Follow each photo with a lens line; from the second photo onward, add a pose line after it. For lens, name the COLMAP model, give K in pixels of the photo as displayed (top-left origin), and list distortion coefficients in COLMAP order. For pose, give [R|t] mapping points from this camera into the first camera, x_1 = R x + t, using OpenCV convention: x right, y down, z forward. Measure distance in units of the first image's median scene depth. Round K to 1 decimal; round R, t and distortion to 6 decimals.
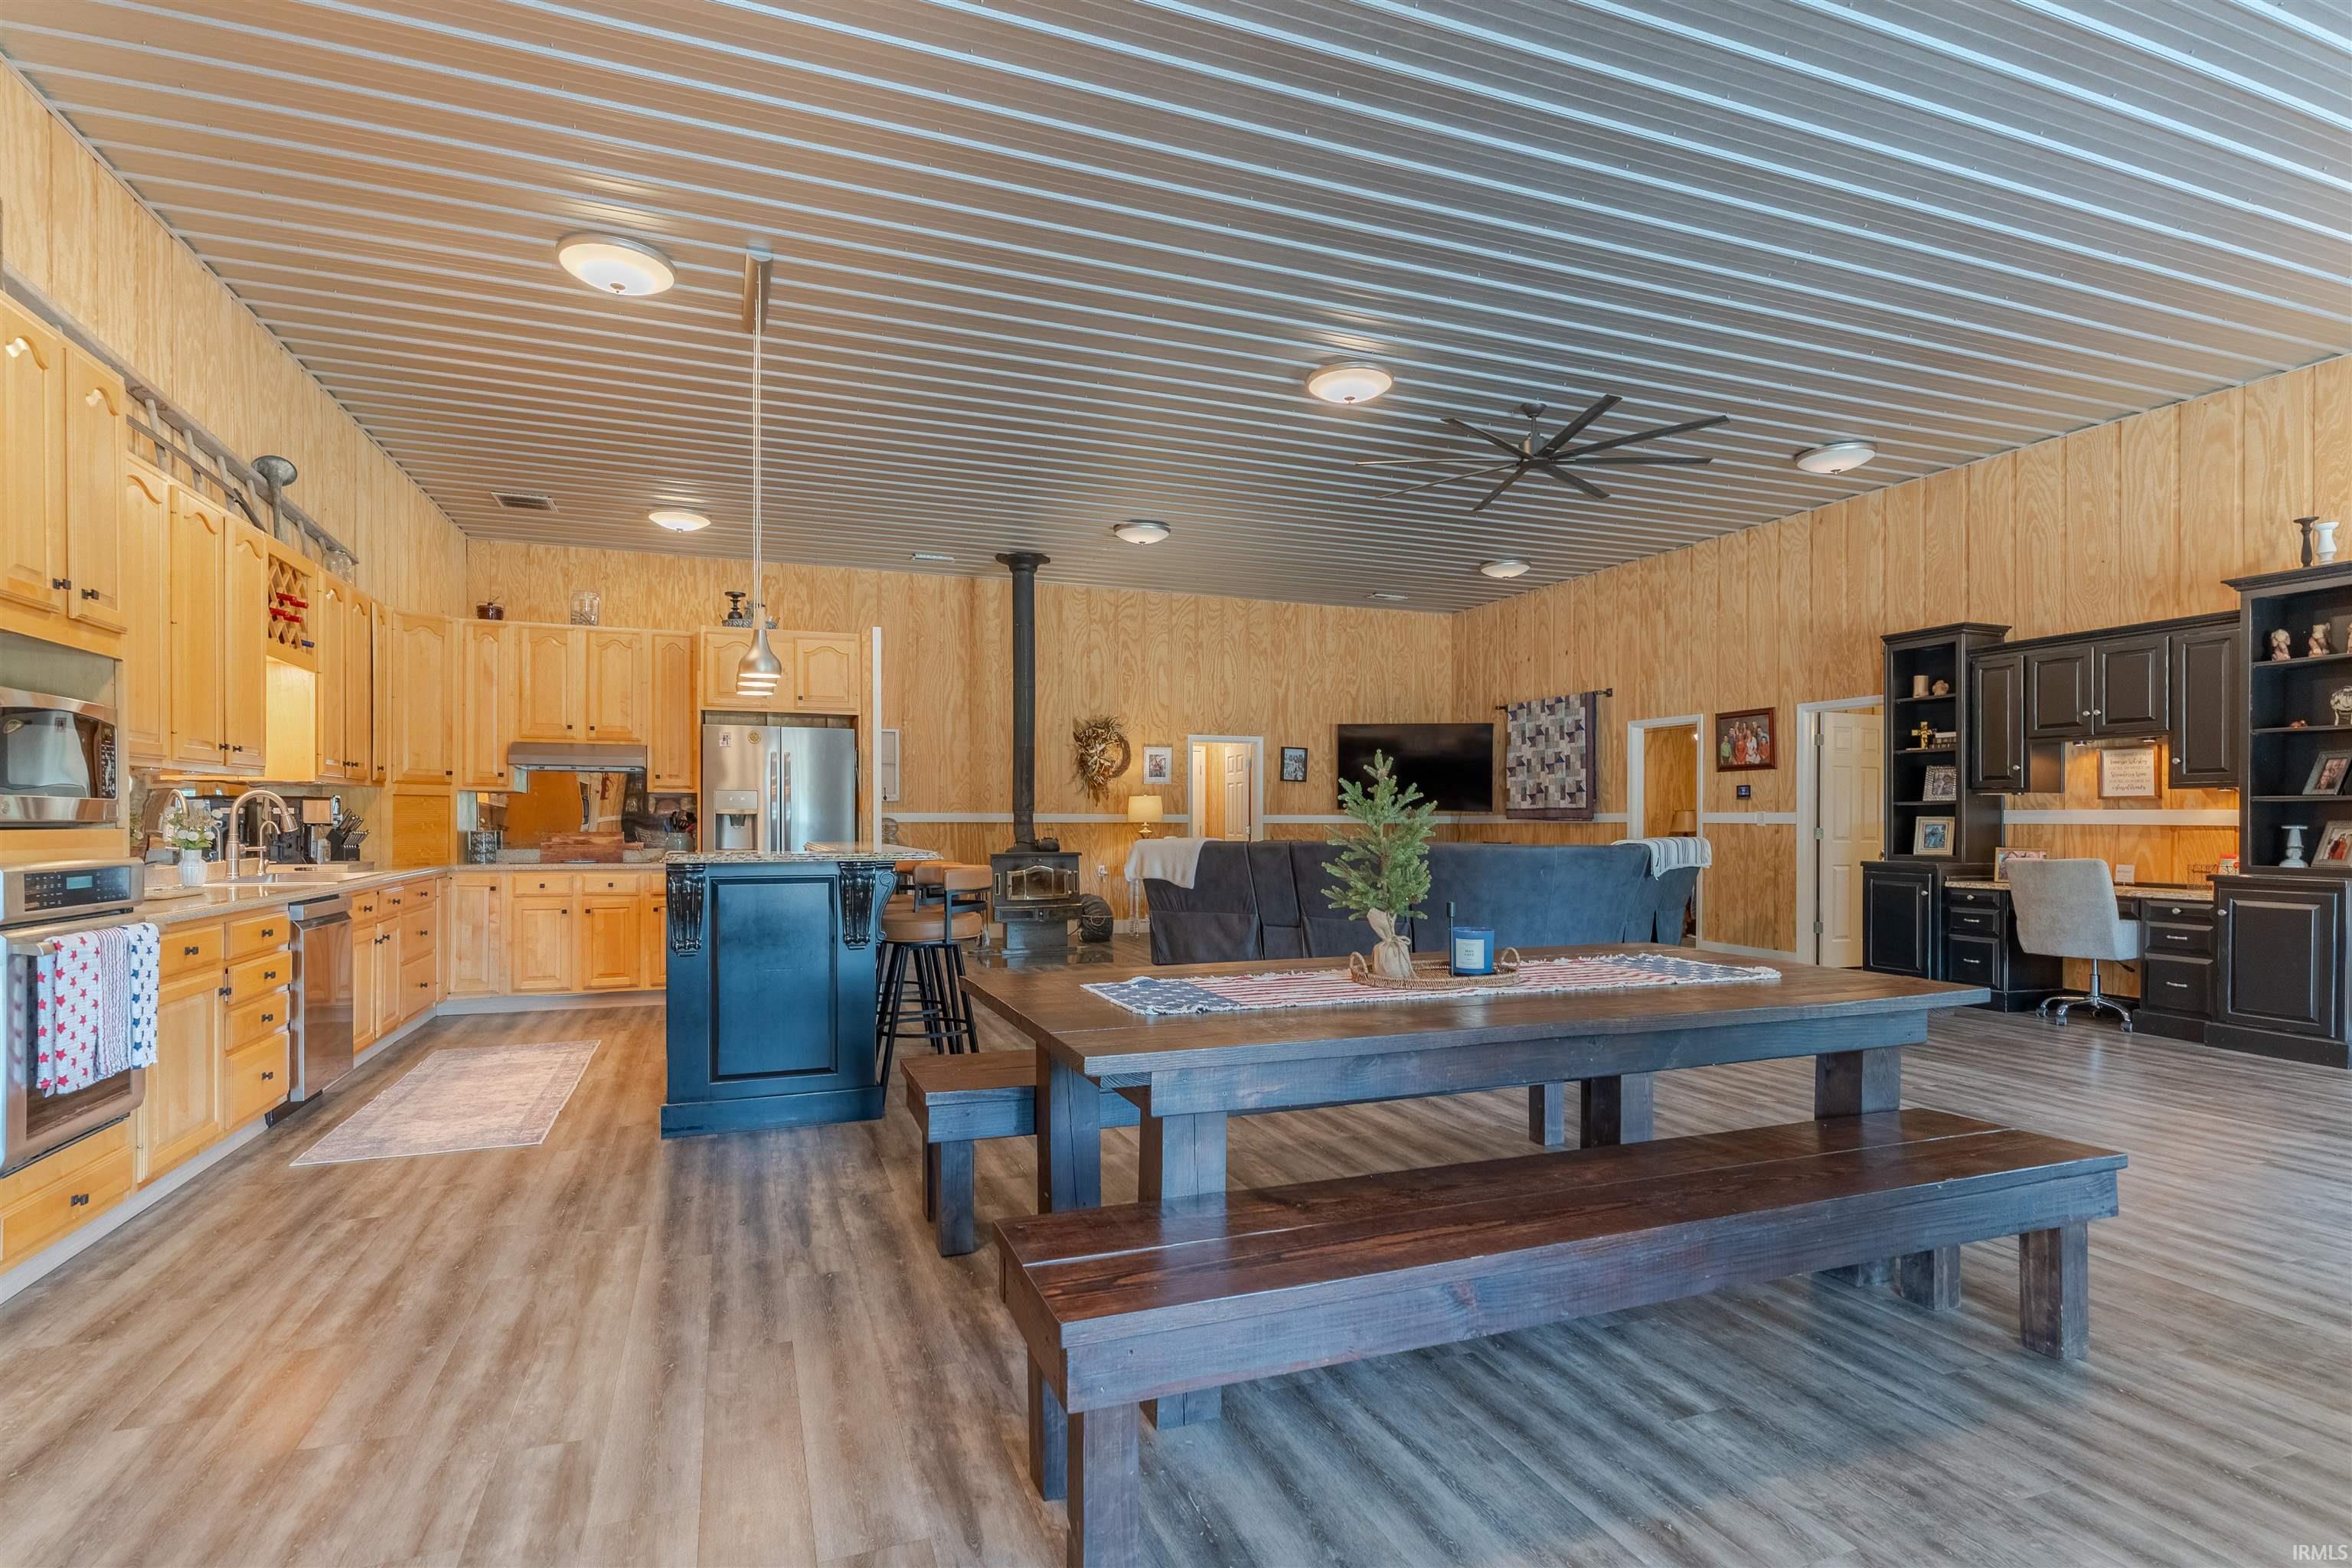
lens RADIAL K [[1144.8, 0, 1168.4], [0, 1144.8, 824.5], [0, 0, 1]] dist [0.002638, 0.000721]
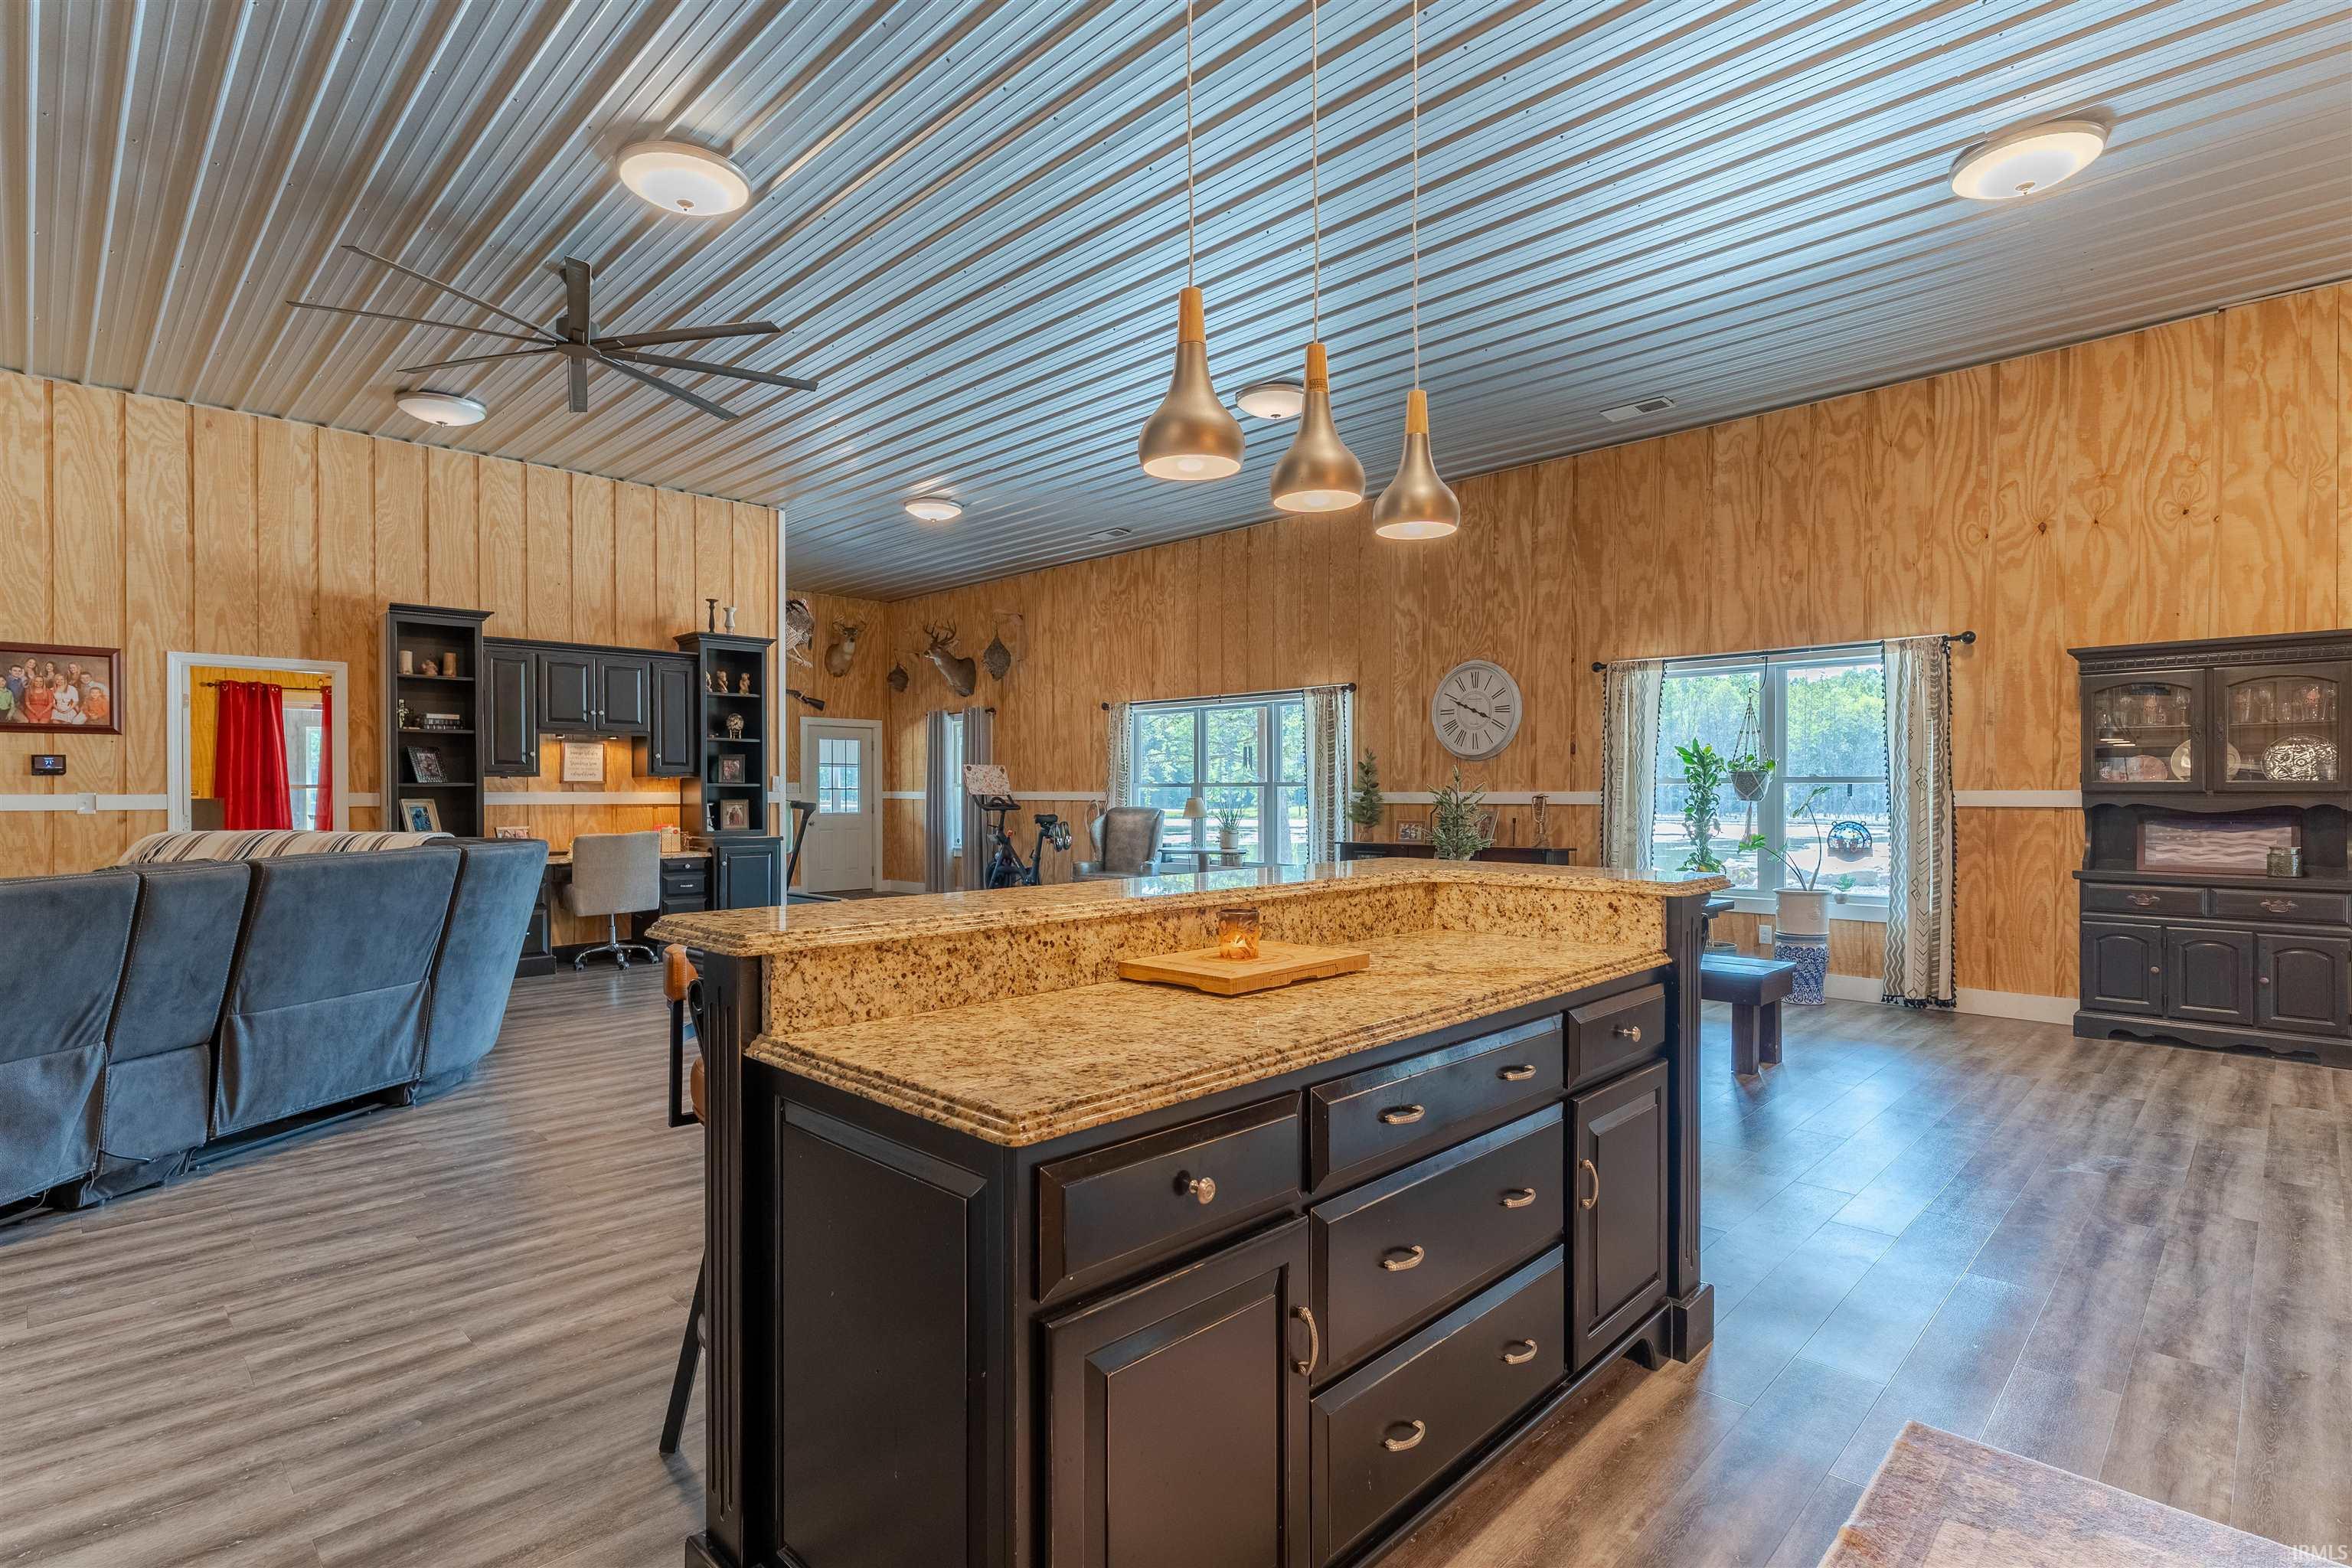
lens RADIAL K [[1137.3, 0, 1174.4], [0, 1137.3, 795.8], [0, 0, 1]] dist [0.002665, 0.001241]
pose [[-0.415130, -0.006053, 0.909742, -0.454640], [0.006363, 0.999934, 0.009557, -0.014126], [-0.909740, 0.009756, -0.415064, 0.782499]]
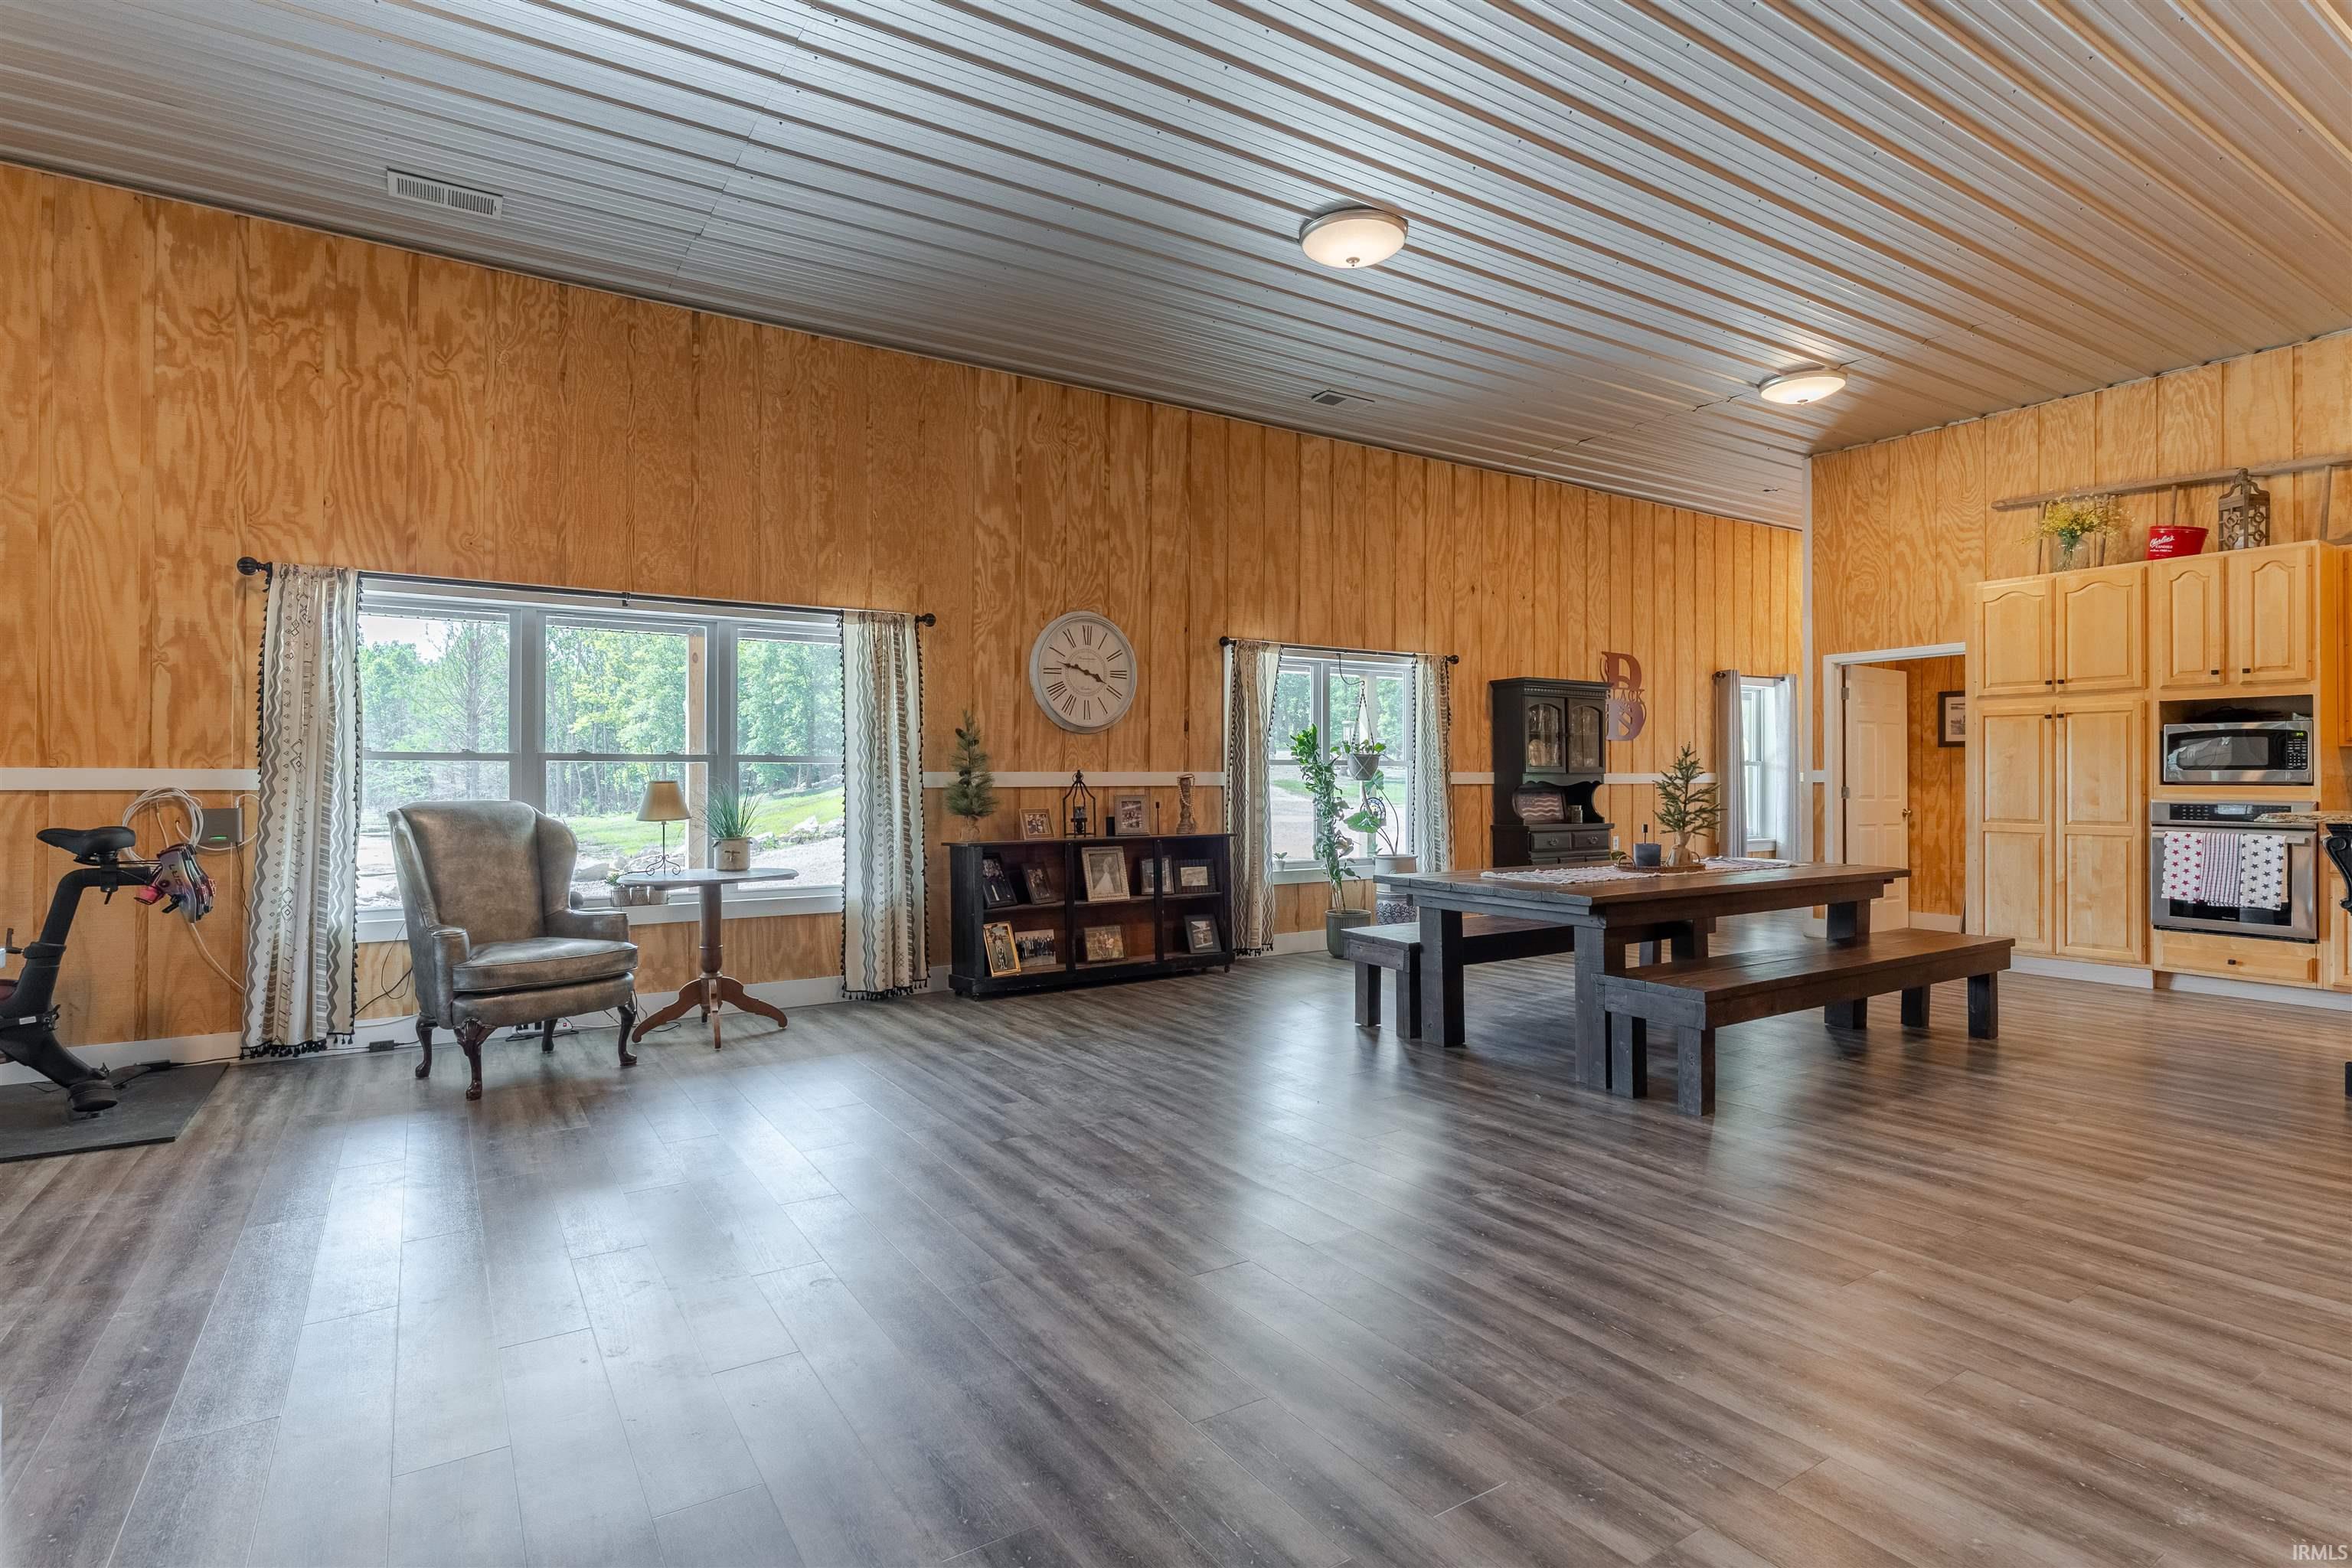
lens RADIAL K [[1160.7, 0, 1164.5], [0, 1160.7, 768.5], [0, 0, 1]] dist [0.001980, 0.001042]
pose [[-0.978722, -0.003221, -0.205163, 0.501145], [-0.002112, 0.999982, -0.005628, -0.003888], [0.205178, -0.005075, -0.978712, 0.961530]]
